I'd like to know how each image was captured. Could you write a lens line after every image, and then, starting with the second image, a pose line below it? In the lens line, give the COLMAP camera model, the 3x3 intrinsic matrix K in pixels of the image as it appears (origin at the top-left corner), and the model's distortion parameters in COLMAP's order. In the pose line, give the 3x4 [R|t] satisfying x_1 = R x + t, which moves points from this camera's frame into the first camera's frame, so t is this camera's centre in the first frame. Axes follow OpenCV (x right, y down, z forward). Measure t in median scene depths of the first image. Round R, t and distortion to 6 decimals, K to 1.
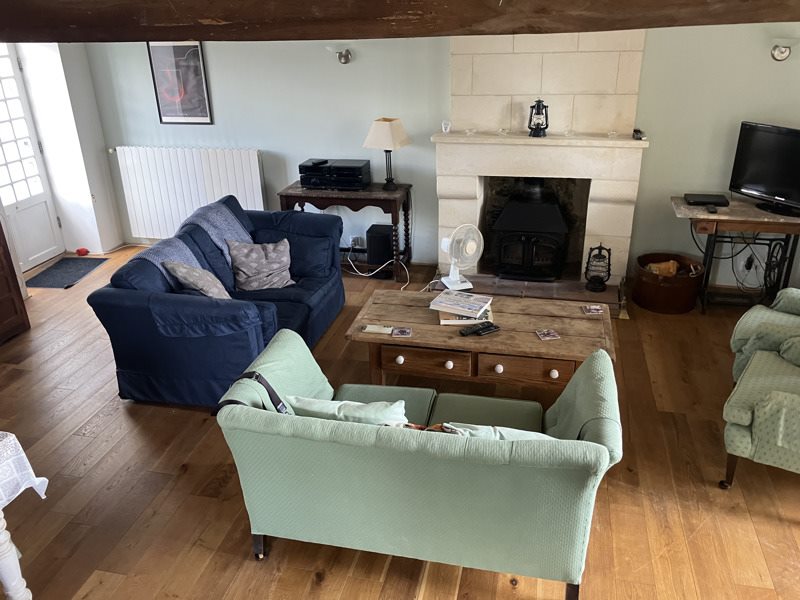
lens RADIAL K [[663.2, 0, 400.0], [0, 663.2, 300.0], [0, 0, 1]] dist [0.024686, -0.008592]
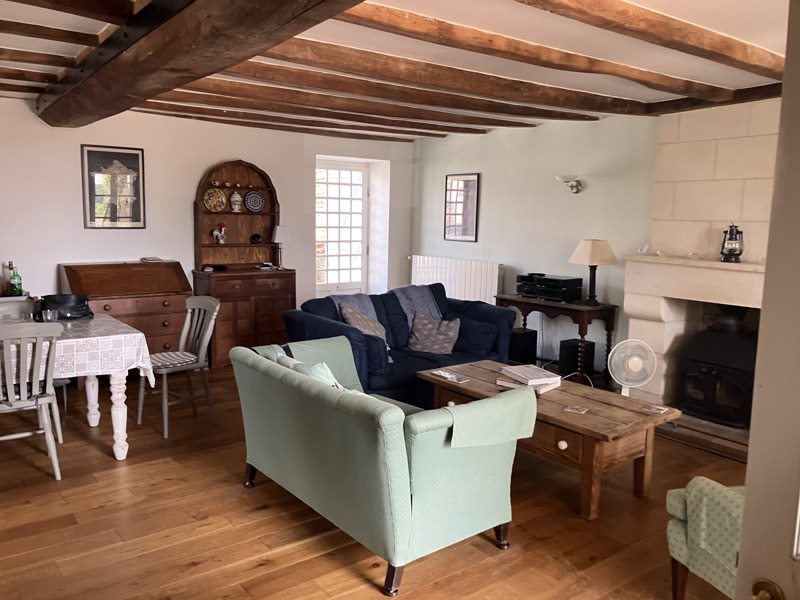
lens RADIAL K [[663.2, 0, 400.0], [0, 663.2, 300.0], [0, 0, 1]] dist [0.024686, -0.008592]
pose [[0.773340, 0.123375, -0.621871, 0.441162], [-0.294249, 0.938684, -0.179692, 0.110472], [0.561571, 0.321948, 0.762225, 0.037707]]
